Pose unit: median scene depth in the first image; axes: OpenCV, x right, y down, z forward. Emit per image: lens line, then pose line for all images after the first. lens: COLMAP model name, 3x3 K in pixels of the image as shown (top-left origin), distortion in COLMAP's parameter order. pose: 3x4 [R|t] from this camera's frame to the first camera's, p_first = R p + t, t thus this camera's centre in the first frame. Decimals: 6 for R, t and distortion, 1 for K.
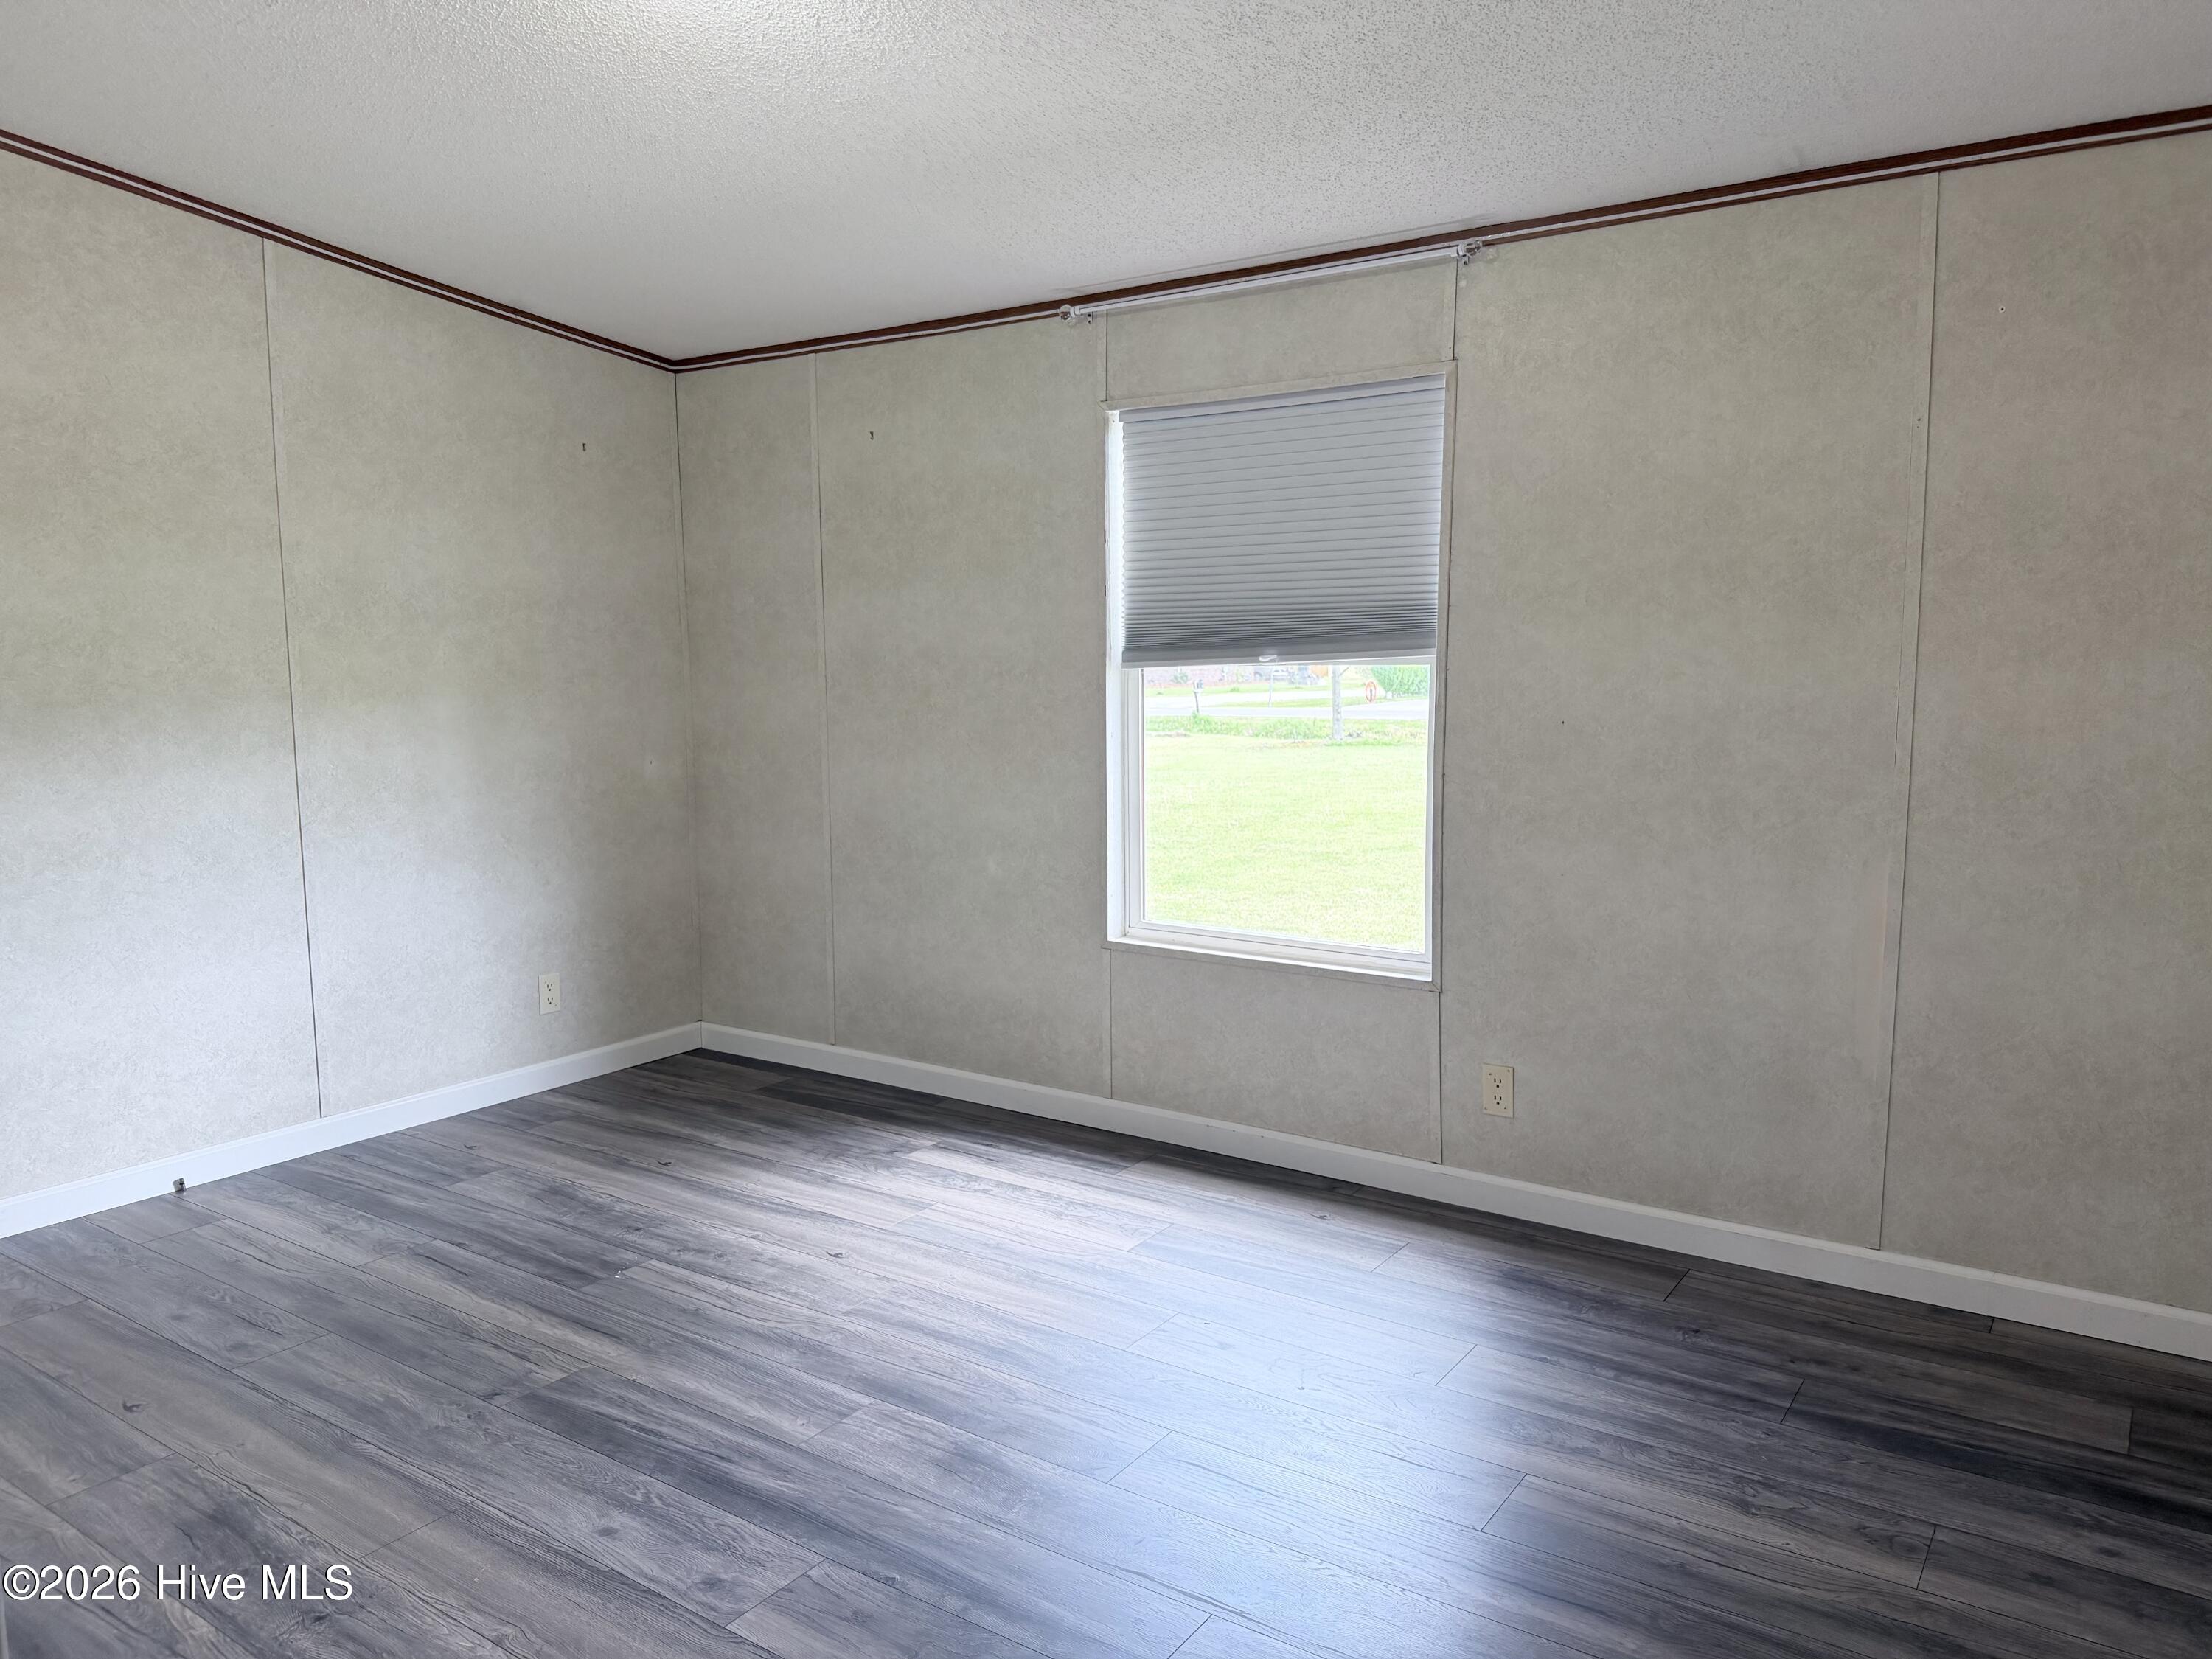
lens RADIAL K [[1567.2, 0, 1114.7], [0, 1567.2, 828.8], [0, 0, 1]] dist [0.057890, -0.074120]
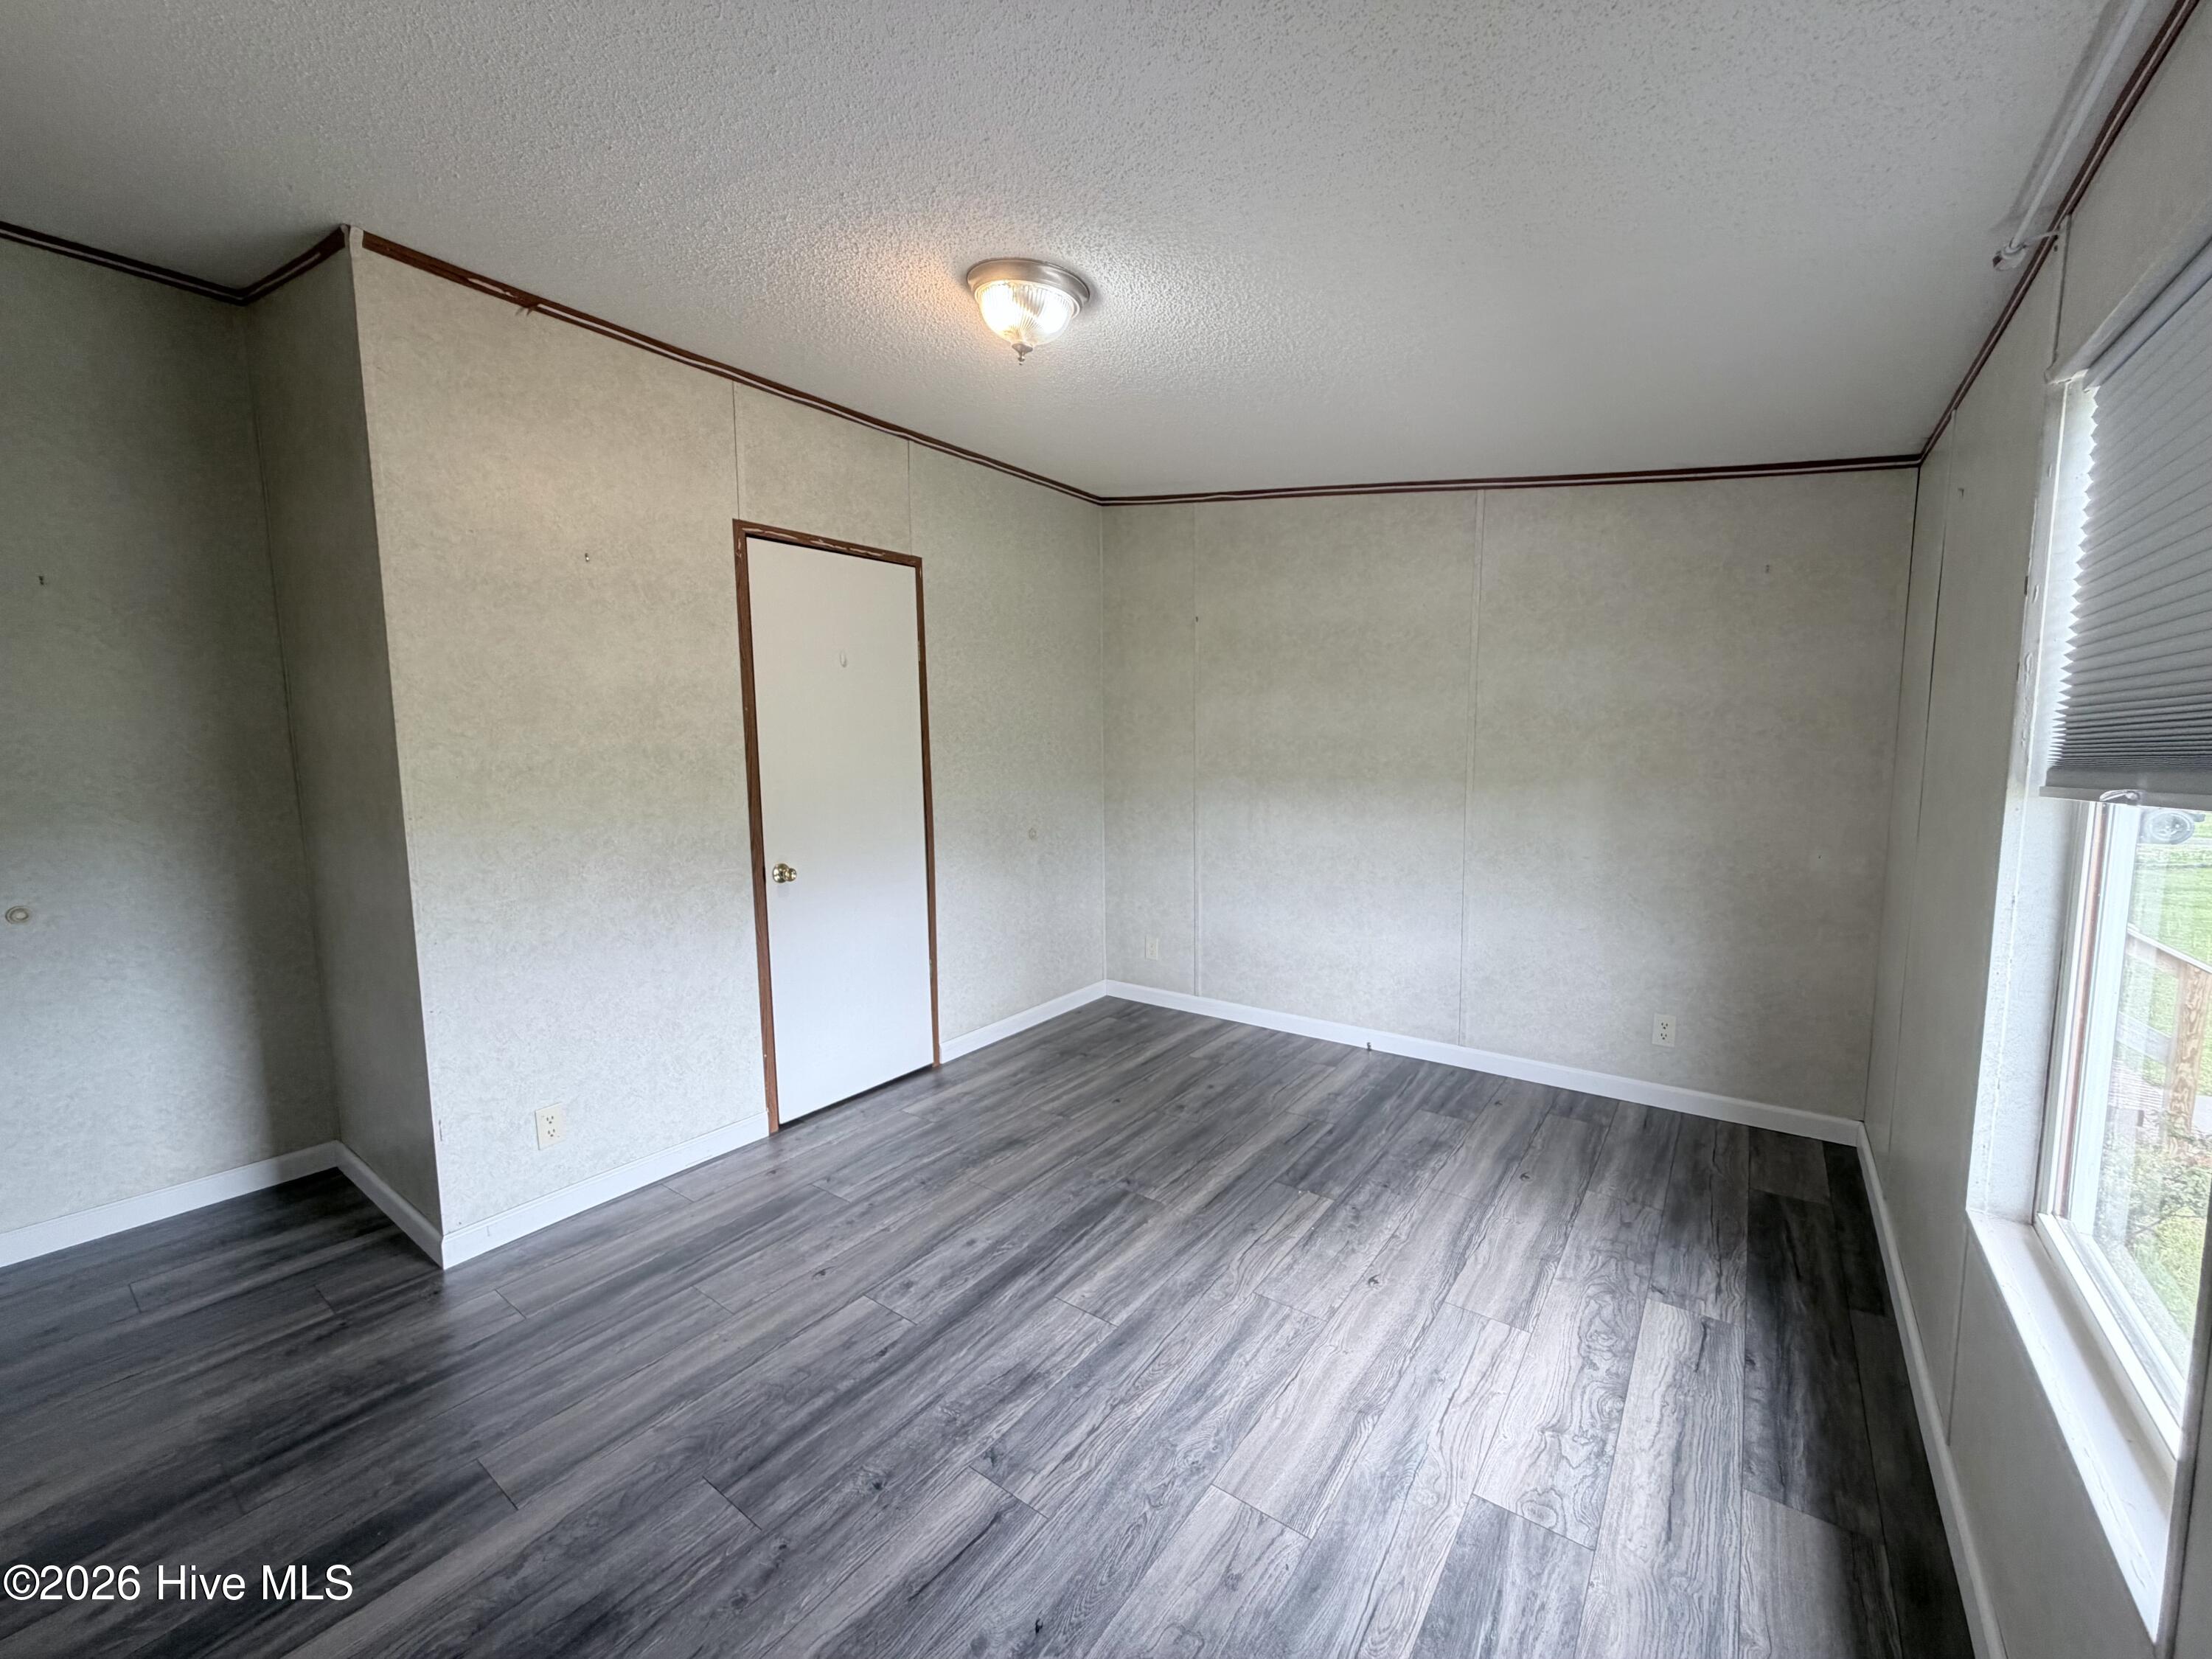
lens RADIAL K [[873.8, 0, 1086.8], [0, 873.8, 831.0], [0, 0, 1]] dist [-0.000989, 0.000111]
pose [[-0.045123, 0.107748, -0.993154, 0.417028], [-0.103962, 0.988262, 0.111941, -0.102581], [0.993557, 0.108301, -0.033392, 0.740494]]
